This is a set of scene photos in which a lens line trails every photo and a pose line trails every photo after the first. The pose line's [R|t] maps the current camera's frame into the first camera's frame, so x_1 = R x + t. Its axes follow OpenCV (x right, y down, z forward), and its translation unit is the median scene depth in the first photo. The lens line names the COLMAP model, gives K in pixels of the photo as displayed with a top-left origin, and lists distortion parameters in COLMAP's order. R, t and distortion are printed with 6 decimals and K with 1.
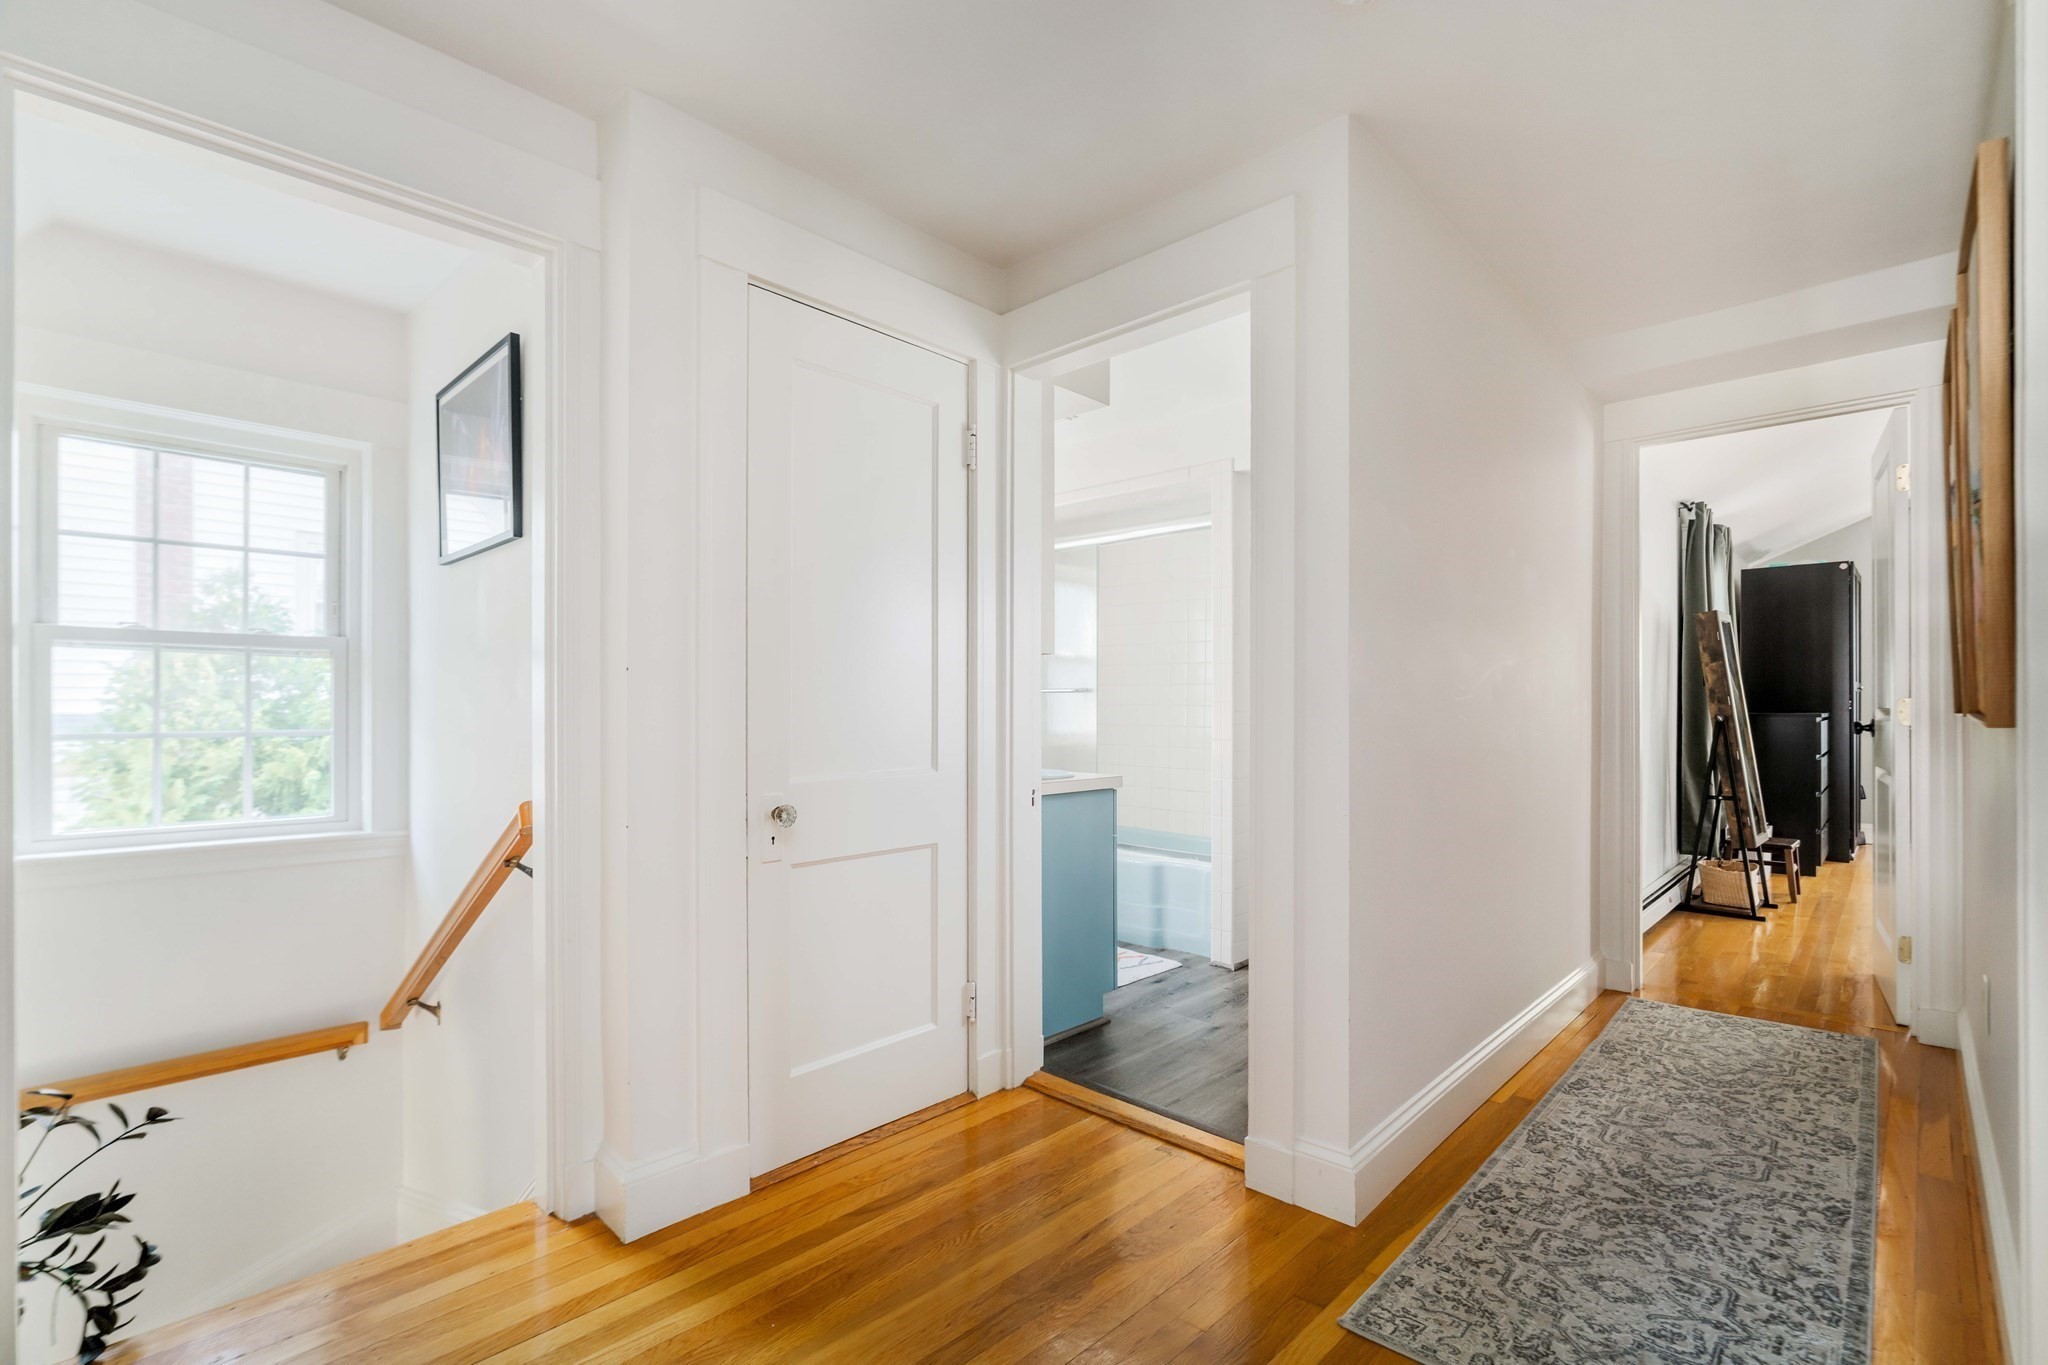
lens RADIAL K [[931.8, 0, 1023.3], [0, 931.8, 706.4], [0, 0, 1]] dist [0.000978, 0.000390]
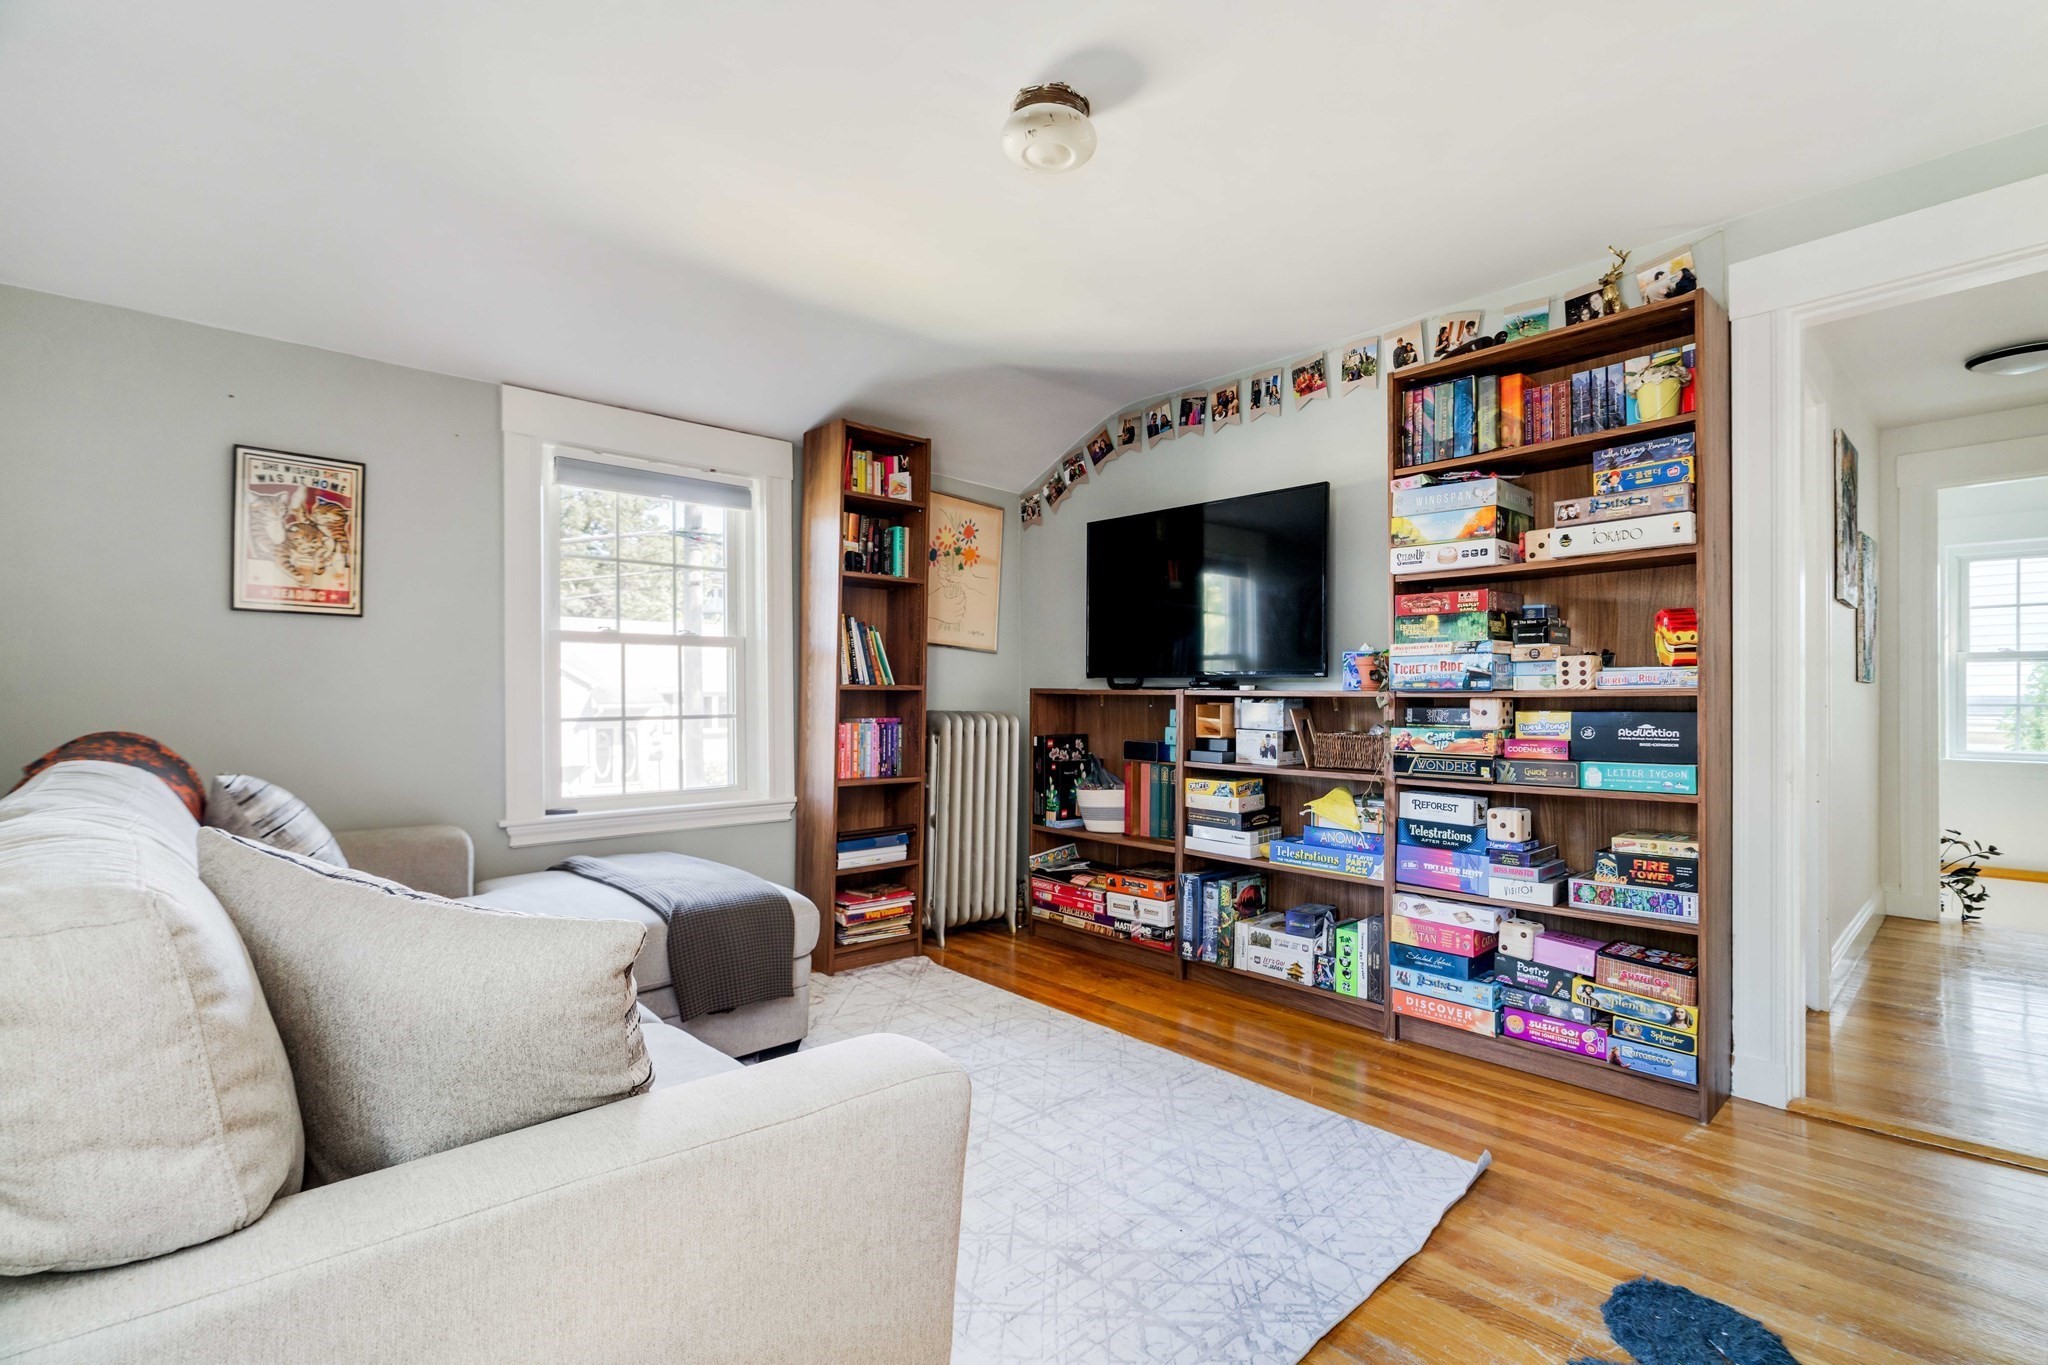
lens RADIAL K [[931.8, 0, 1023.3], [0, 931.8, 706.4], [0, 0, 1]] dist [0.000978, 0.000390]
pose [[-0.056984, 0.010012, -0.998325, 1.187029], [0.009100, 0.999913, 0.009508, -0.005496], [0.998334, -0.008543, -0.057071, -1.007474]]
